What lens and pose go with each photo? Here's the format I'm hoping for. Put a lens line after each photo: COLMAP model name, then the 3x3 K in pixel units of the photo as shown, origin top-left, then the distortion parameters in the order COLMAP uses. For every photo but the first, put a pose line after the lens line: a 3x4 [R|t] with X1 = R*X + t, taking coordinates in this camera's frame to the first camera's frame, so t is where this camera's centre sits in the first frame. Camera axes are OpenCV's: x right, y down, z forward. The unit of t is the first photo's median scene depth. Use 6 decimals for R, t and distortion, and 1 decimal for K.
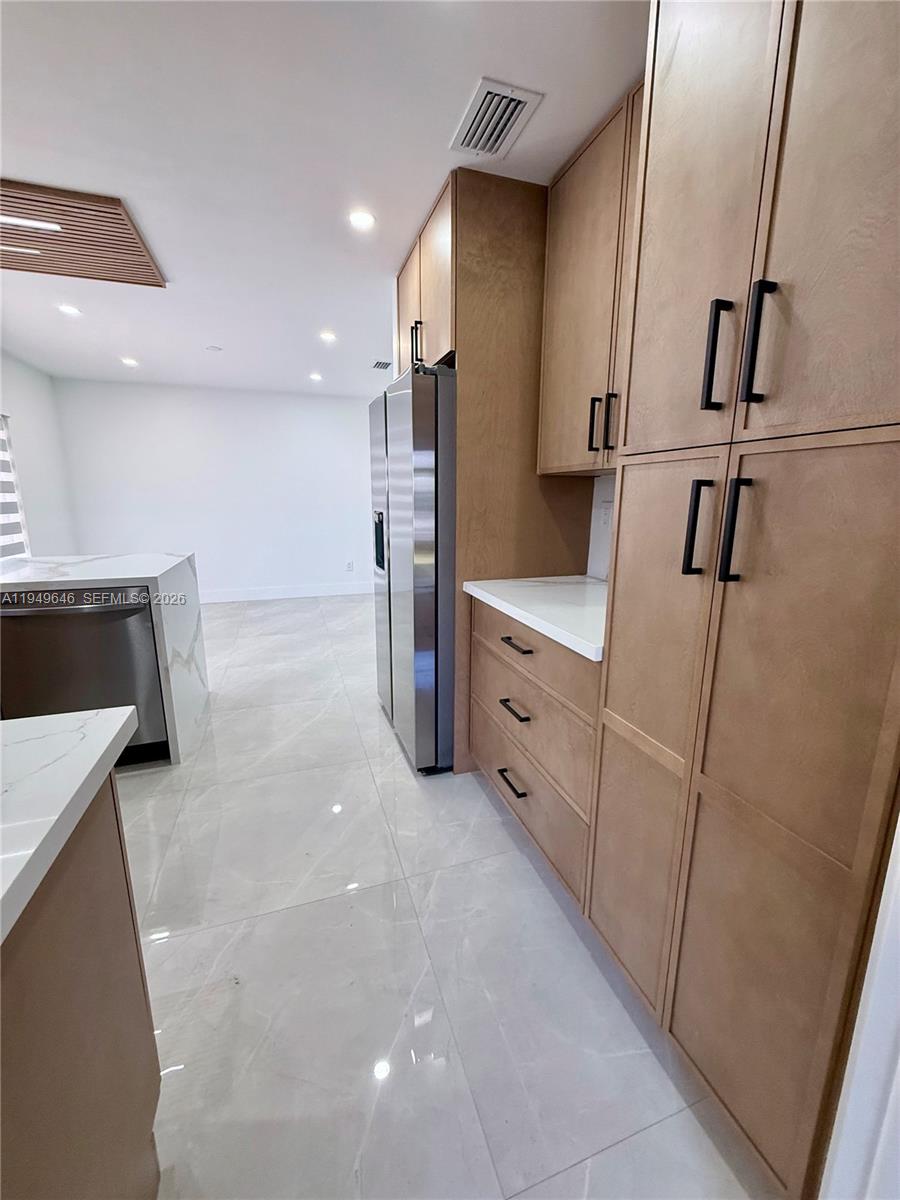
lens RADIAL K [[480.3, 0, 451.9], [0, 480.3, 598.1], [0, 0, 1]] dist [-0.005113, 0.002097]
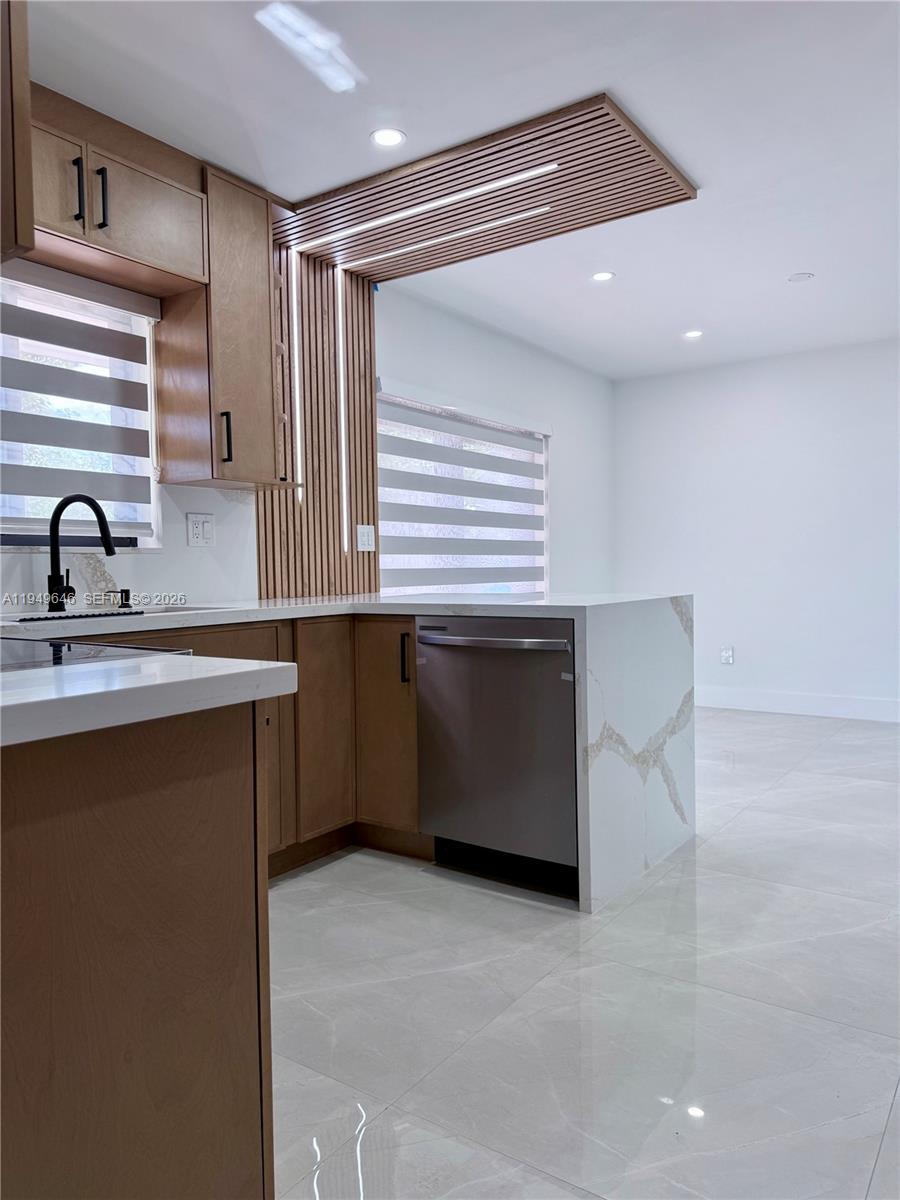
lens RADIAL K [[848.6, 0, 444.1], [0, 848.6, 602.7], [0, 0, 1]] dist [0.082581, -0.119657]
pose [[0.588508, 0.018836, -0.808272, 0.198233], [-0.152889, 0.984283, -0.088381, 0.075896], [0.793904, 0.175589, 0.582139, 0.135960]]
